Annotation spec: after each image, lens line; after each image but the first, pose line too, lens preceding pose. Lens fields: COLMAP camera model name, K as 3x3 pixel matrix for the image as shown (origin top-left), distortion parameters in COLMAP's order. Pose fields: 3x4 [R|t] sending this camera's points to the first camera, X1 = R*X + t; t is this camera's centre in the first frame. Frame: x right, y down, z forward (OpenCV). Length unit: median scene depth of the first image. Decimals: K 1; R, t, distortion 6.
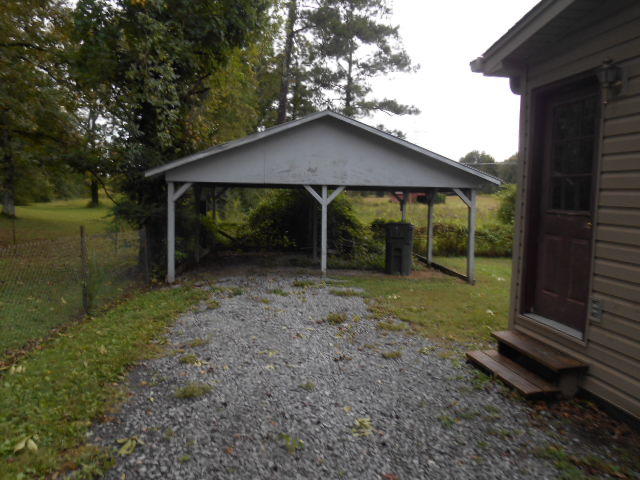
lens RADIAL K [[508.4, 0, 320.0], [0, 508.4, 240.0], [0, 0, 1]] dist [-0.007904, 0.005432]
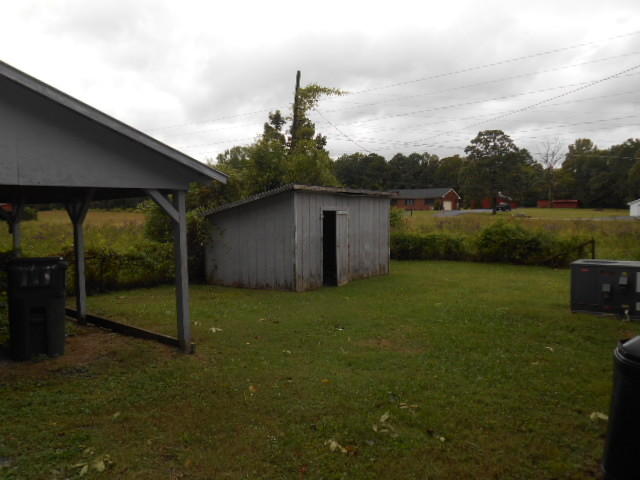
lens RADIAL K [[508.4, 0, 320.0], [0, 508.4, 240.0], [0, 0, 1]] dist [-0.007904, 0.005432]
pose [[0.725610, -0.067890, 0.684749, 0.013703], [0.086048, 0.996262, 0.007593, -0.031203], [-0.682705, 0.053412, 0.728739, 0.428383]]
